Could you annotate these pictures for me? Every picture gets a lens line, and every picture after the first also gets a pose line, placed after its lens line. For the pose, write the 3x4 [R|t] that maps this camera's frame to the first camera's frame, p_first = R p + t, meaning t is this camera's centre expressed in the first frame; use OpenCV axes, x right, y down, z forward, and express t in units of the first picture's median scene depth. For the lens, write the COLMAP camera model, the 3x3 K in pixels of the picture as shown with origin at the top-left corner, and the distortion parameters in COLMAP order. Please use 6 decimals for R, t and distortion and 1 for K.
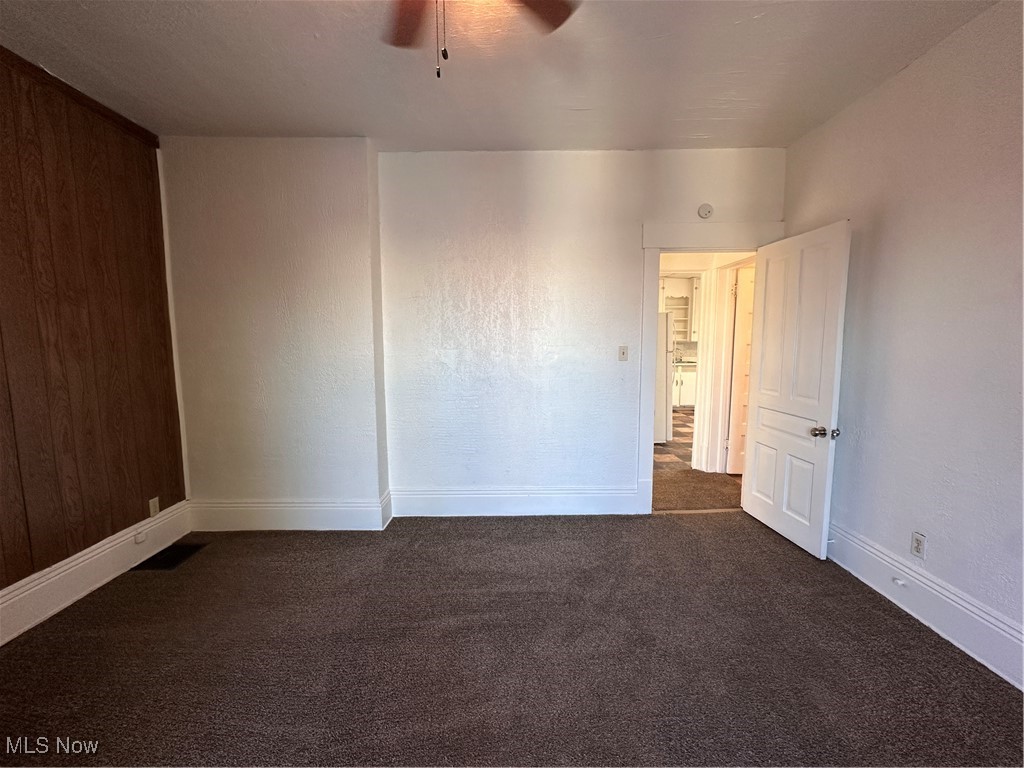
lens RADIAL K [[409.0, 0, 515.9], [0, 409.0, 381.7], [0, 0, 1]] dist [-0.004532, 0.000858]
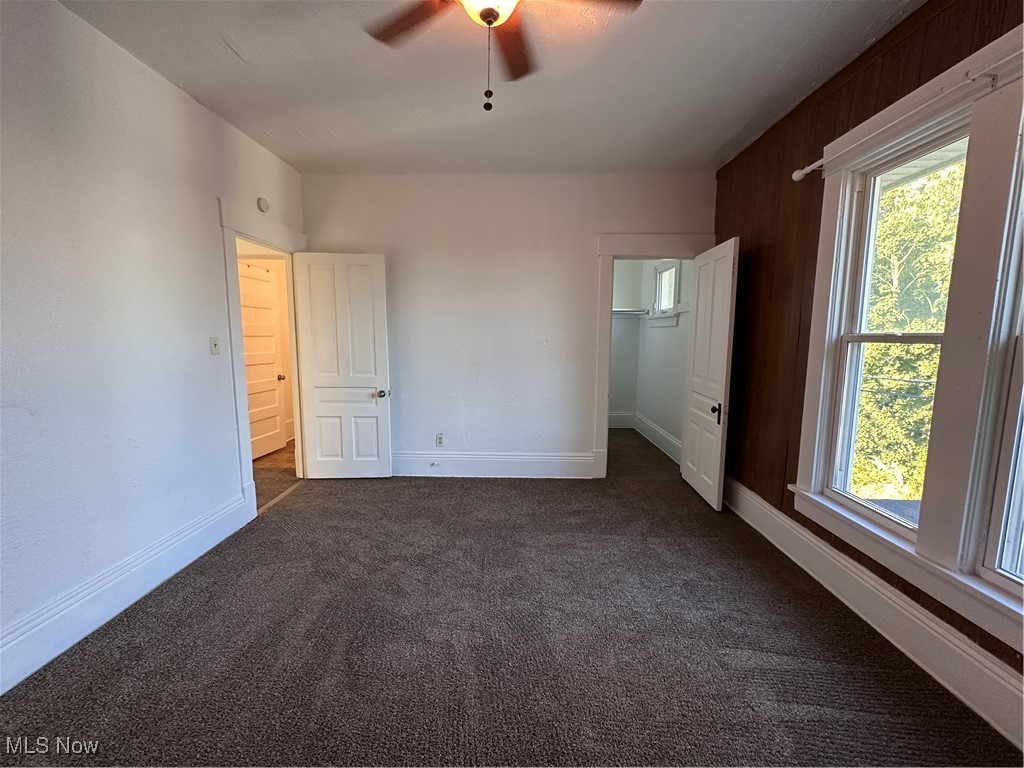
lens RADIAL K [[409.0, 0, 504.2], [0, 409.0, 383.5], [0, 0, 1]] dist [-0.004532, 0.000858]
pose [[0.051188, -0.114862, 0.992062, -0.676796], [0.097885, 0.989158, 0.109476, -0.032294], [-0.993880, 0.091504, 0.061876, 0.440985]]
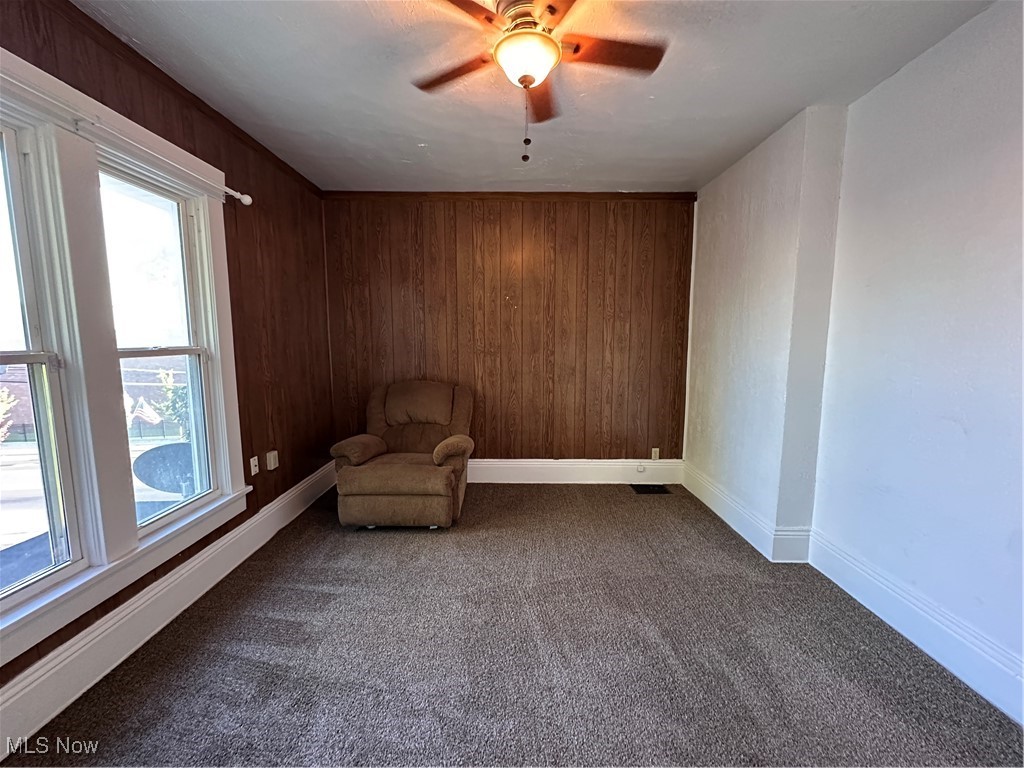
lens RADIAL K [[409.0, 0, 509.3], [0, 409.0, 383.6], [0, 0, 1]] dist [-0.004532, 0.000858]
pose [[-0.021147, 0.113811, -0.993277, 0.590731], [-0.102892, 0.987976, 0.115394, -0.065129], [0.994468, 0.104640, -0.009182, 0.476394]]
